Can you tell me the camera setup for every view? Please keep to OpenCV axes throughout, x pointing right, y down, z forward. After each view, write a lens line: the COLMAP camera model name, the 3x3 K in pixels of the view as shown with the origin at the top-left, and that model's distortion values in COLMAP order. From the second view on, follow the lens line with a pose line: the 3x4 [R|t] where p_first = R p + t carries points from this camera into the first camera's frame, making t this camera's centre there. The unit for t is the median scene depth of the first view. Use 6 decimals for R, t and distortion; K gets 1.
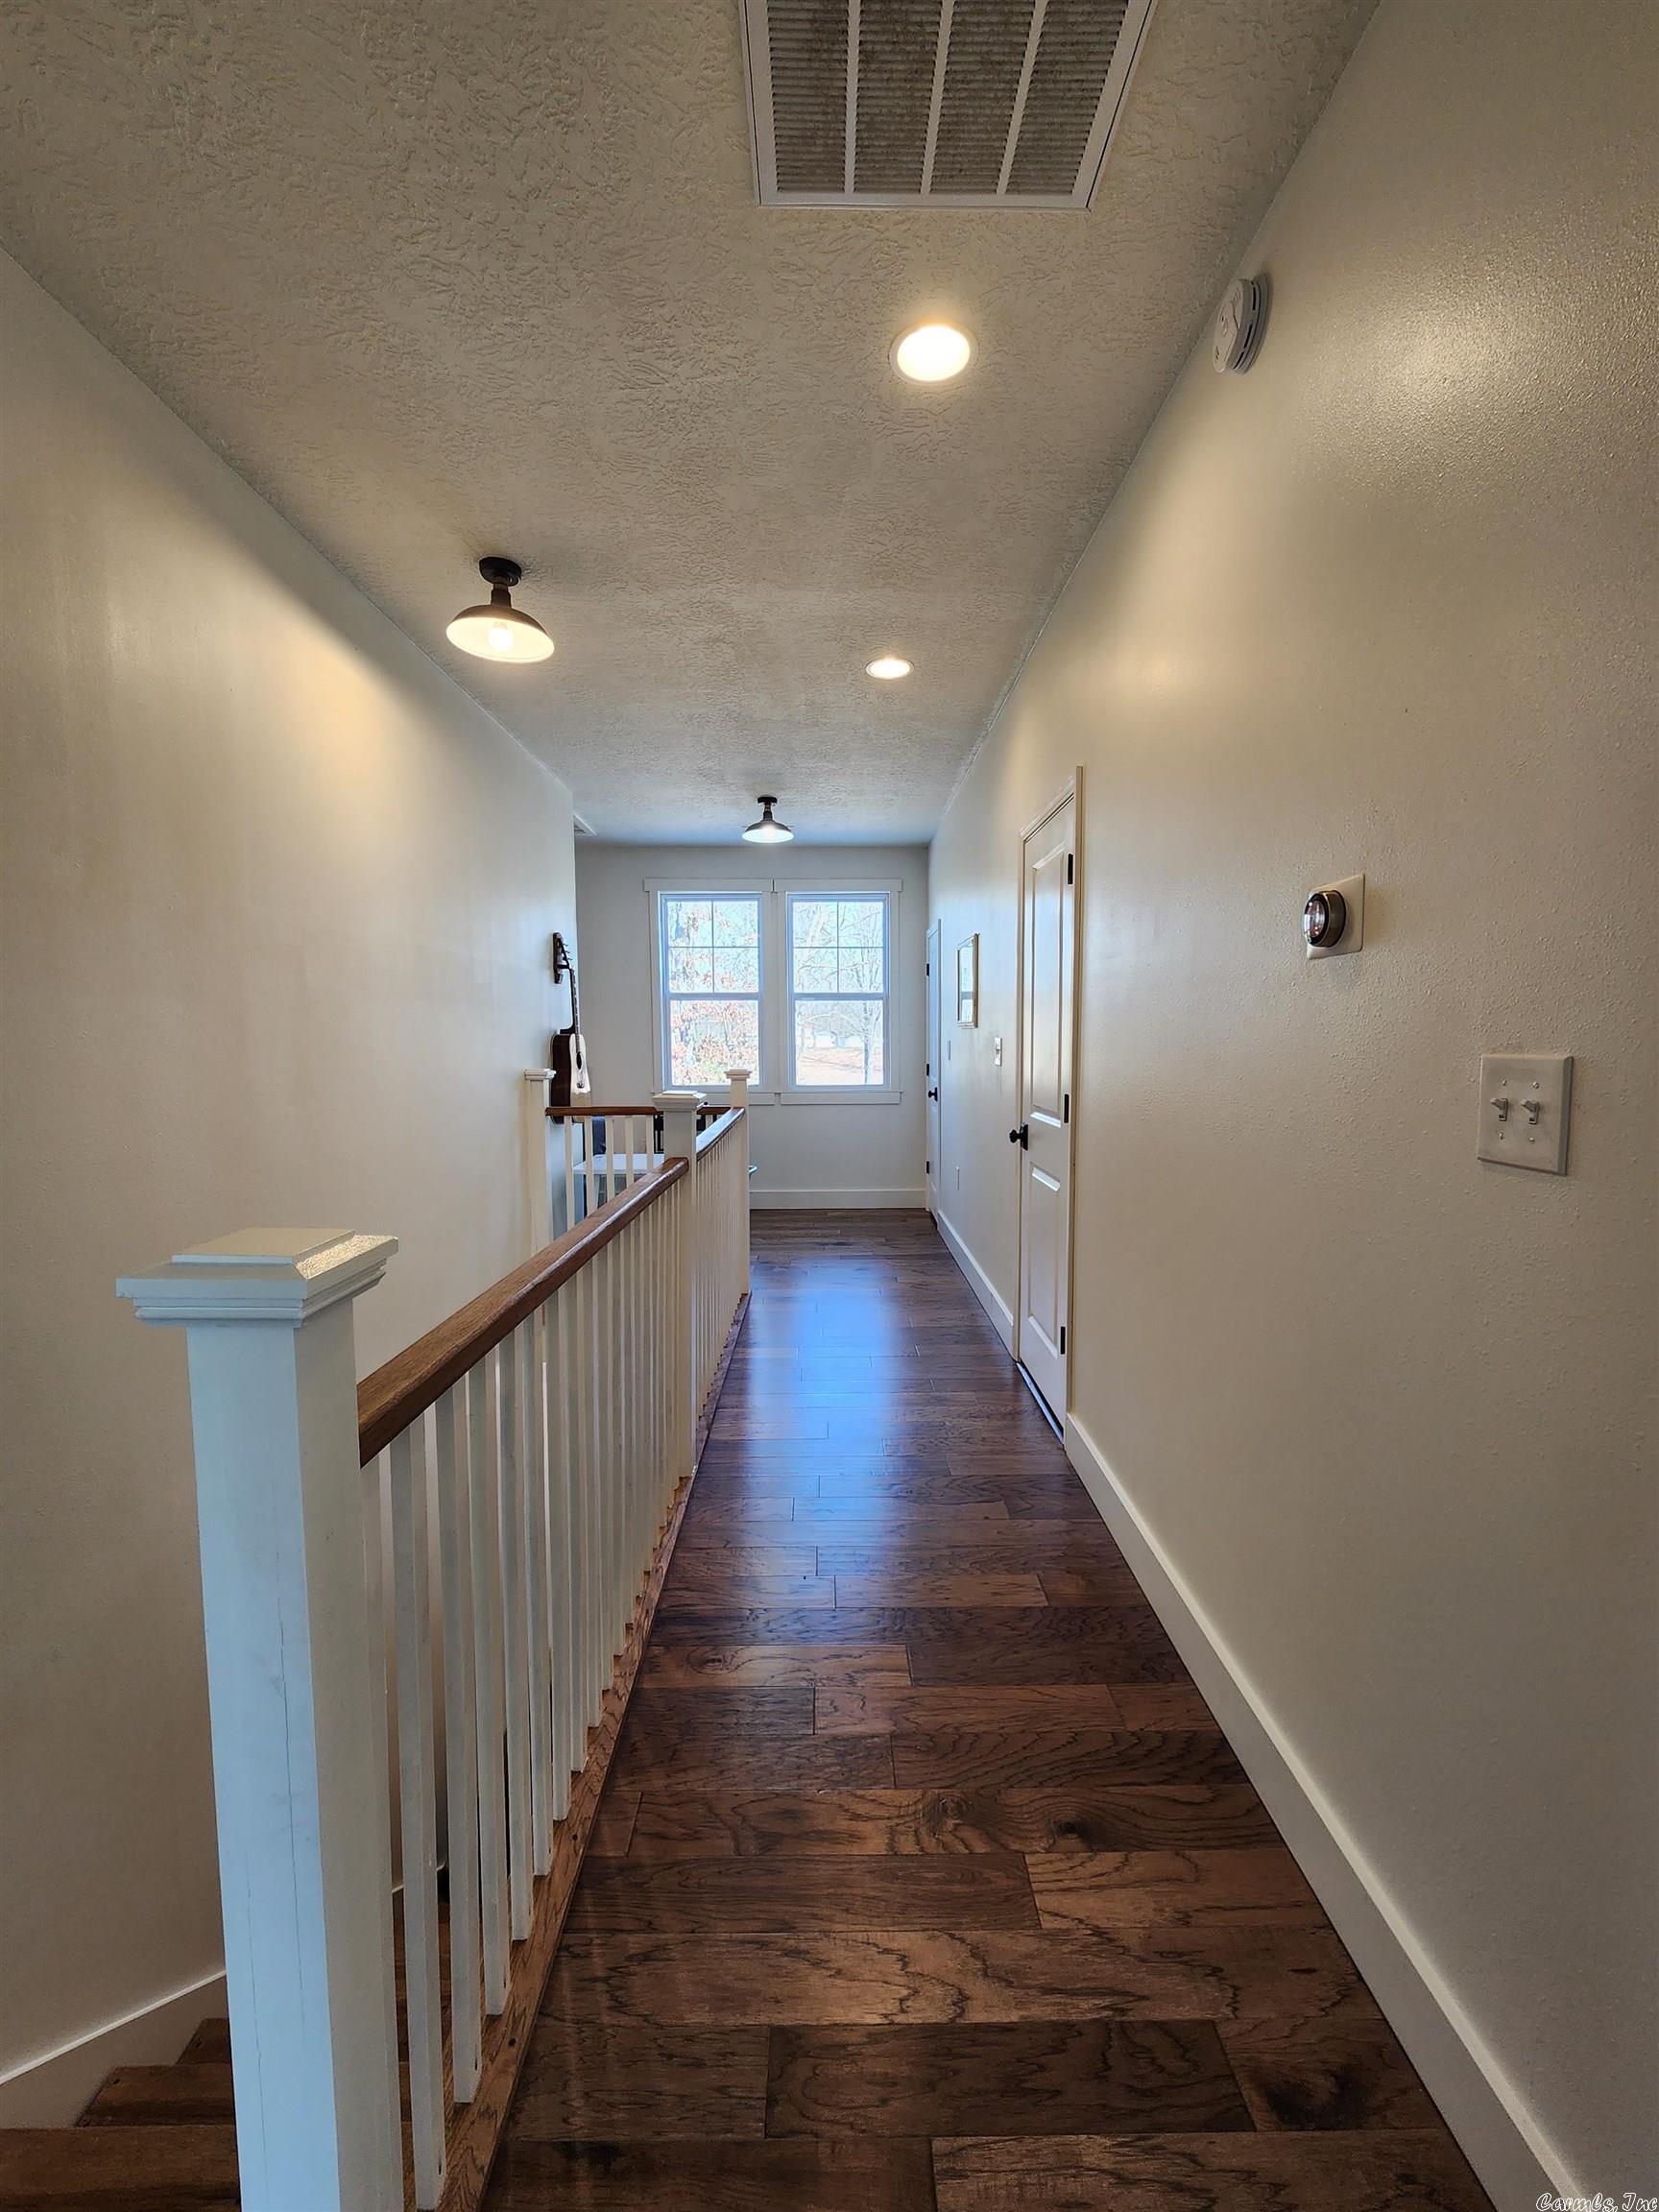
lens RADIAL K [[911.5, 0, 829.5], [0, 911.5, 1106.0], [0, 0, 1]] dist [0.000071, 0.000505]
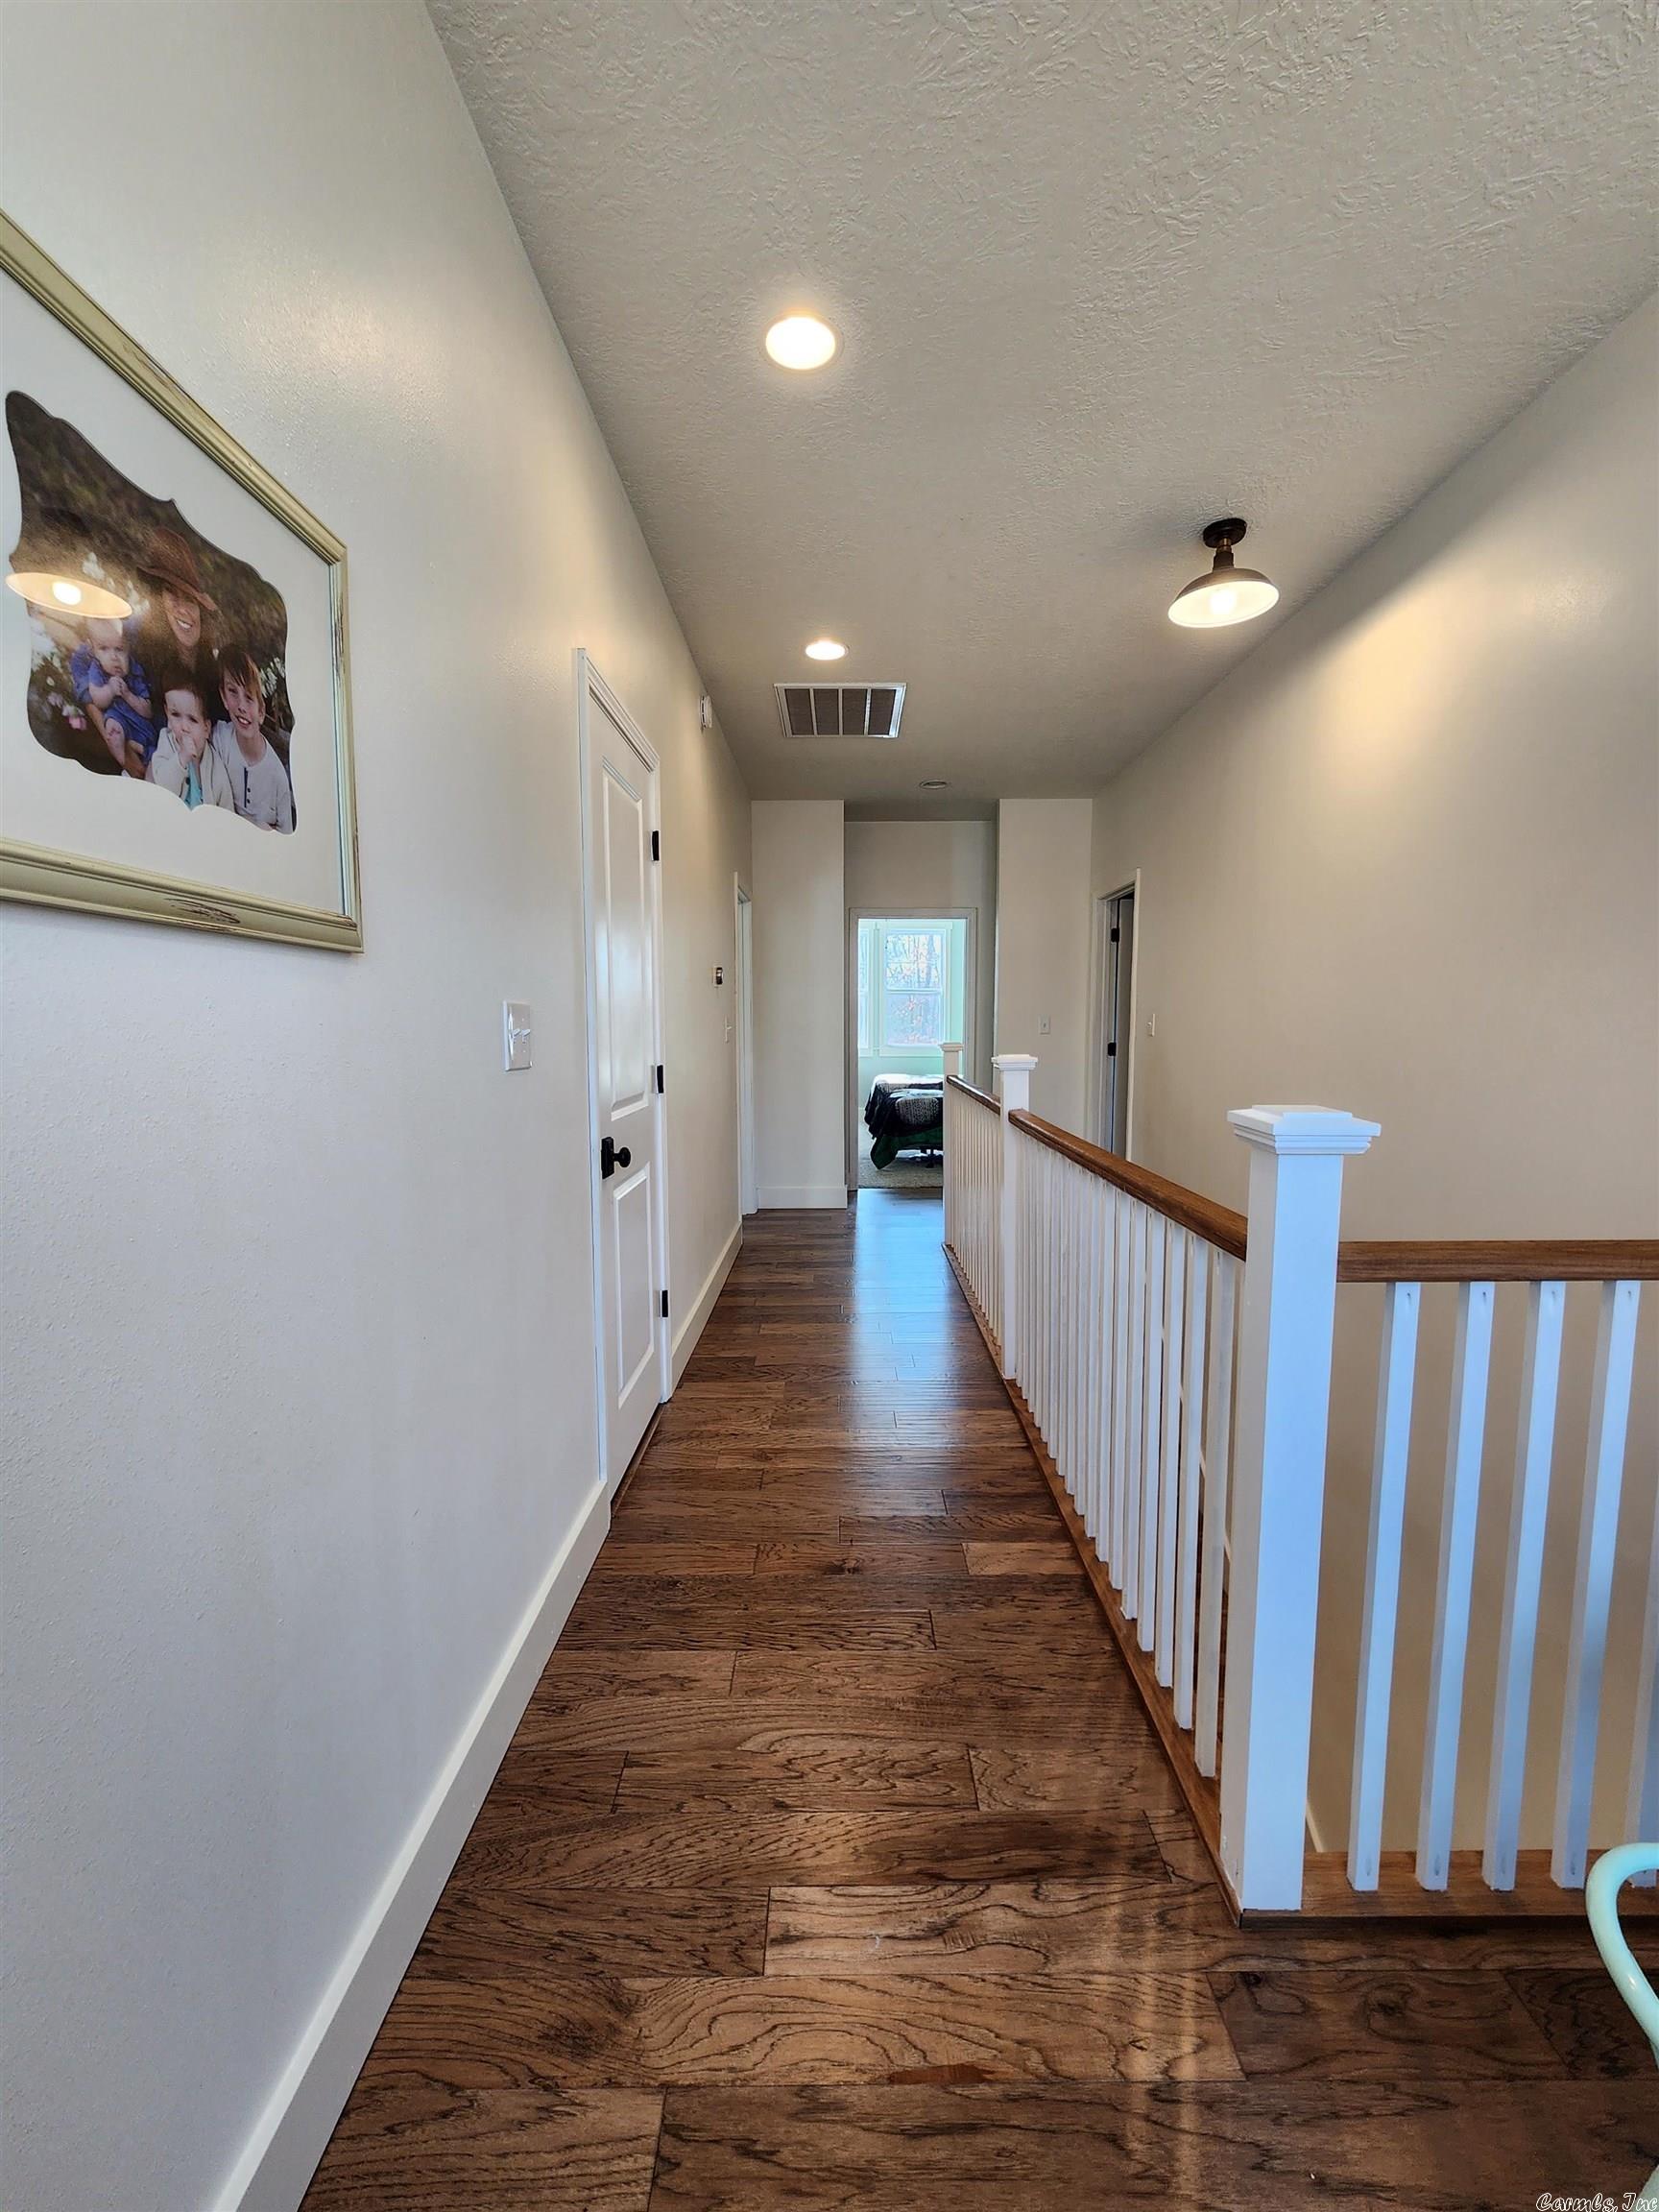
lens RADIAL K [[911.5, 0, 829.5], [0, 911.5, 1106.0], [0, 0, 1]] dist [0.000071, 0.000505]
pose [[-0.999872, 0.004461, 0.015367, 0.057010], [0.006866, 0.987059, 0.160212, -0.139423], [-0.014453, 0.160297, -0.986963, 2.135929]]
